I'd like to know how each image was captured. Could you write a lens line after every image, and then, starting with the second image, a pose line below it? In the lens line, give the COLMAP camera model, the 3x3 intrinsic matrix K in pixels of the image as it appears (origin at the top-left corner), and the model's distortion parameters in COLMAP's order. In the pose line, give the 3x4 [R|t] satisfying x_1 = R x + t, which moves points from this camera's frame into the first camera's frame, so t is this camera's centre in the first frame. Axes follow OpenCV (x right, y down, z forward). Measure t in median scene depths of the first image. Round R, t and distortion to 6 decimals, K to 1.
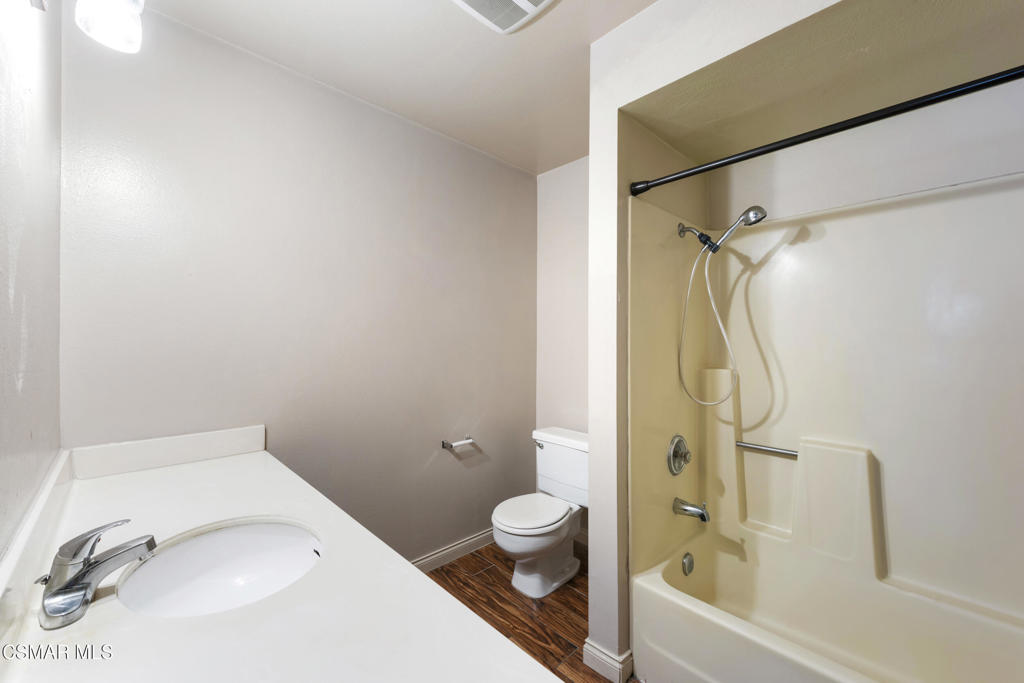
lens RADIAL K [[404.4, 0, 513.1], [0, 404.4, 338.9], [0, 0, 1]] dist [0.005358, -0.000368]
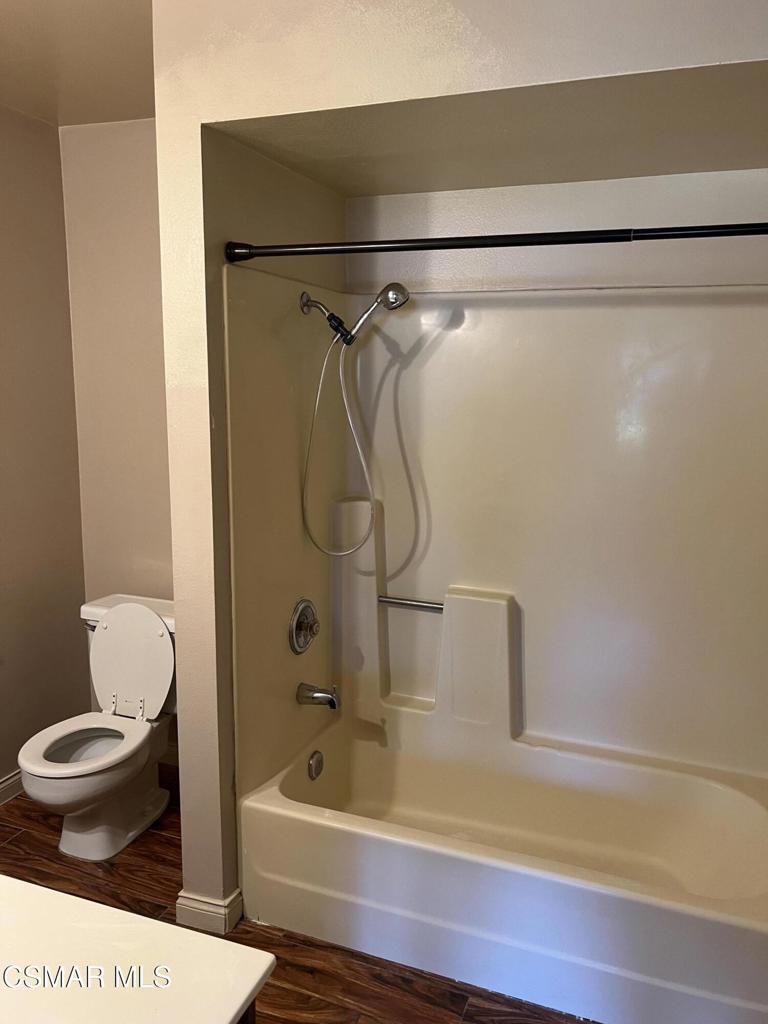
lens RADIAL K [[775.7, 0, 384.9], [0, 775.7, 511.1], [0, 0, 1]] dist [0.031402, -0.019768]
pose [[0.902212, -0.066212, 0.426179, -0.034299], [-0.011611, 0.984058, 0.177466, -0.159156], [-0.431136, -0.165060, 0.887061, -0.247225]]
